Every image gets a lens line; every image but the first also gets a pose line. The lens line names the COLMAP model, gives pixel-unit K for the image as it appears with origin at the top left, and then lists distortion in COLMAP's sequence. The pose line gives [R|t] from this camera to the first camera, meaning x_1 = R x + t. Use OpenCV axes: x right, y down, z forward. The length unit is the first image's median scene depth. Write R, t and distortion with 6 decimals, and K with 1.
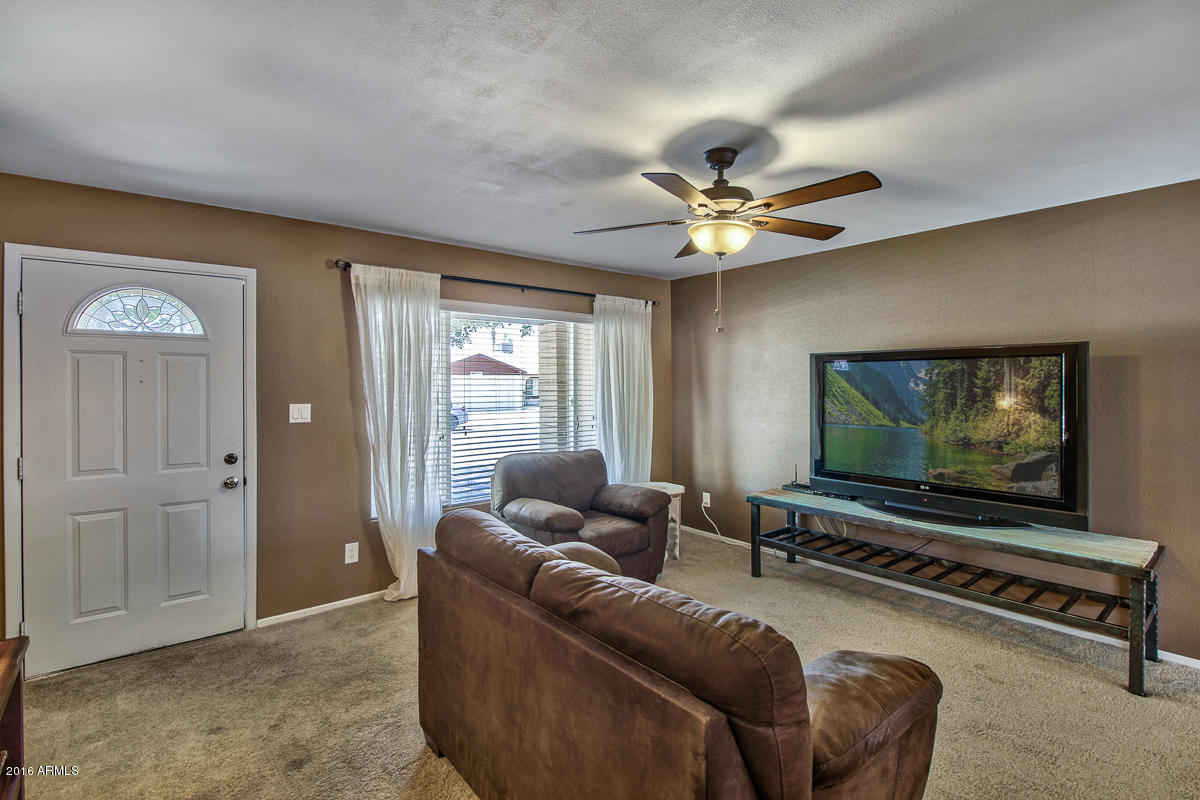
lens RADIAL K [[558.7, 0, 603.9], [0, 558.7, 392.1], [0, 0, 1]] dist [0.009654, -0.009486]
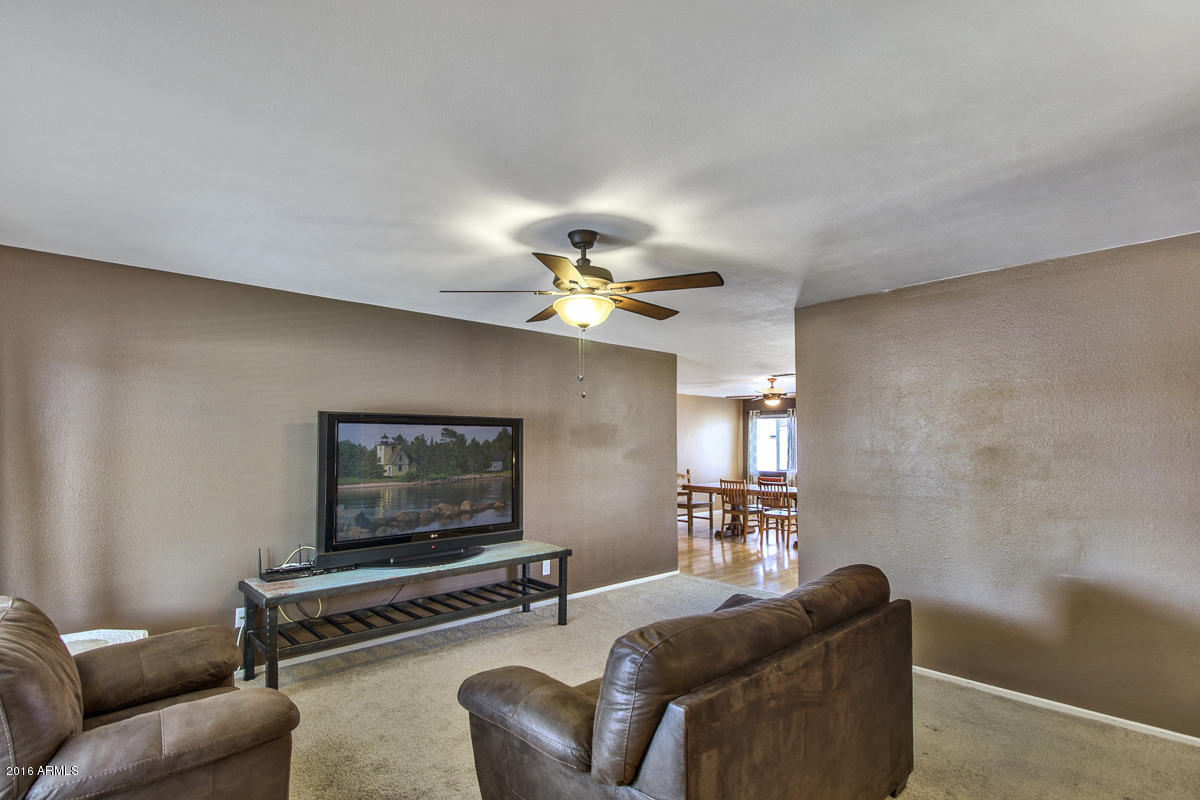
lens RADIAL K [[558.7, 0, 604.8], [0, 558.7, 428.9], [0, 0, 1]] dist [0.009654, -0.009486]
pose [[-0.038765, 0.027836, 0.998861, -0.603800], [0.014277, 0.999525, -0.027300, -0.012622], [-0.999146, 0.013202, -0.039144, 0.708095]]
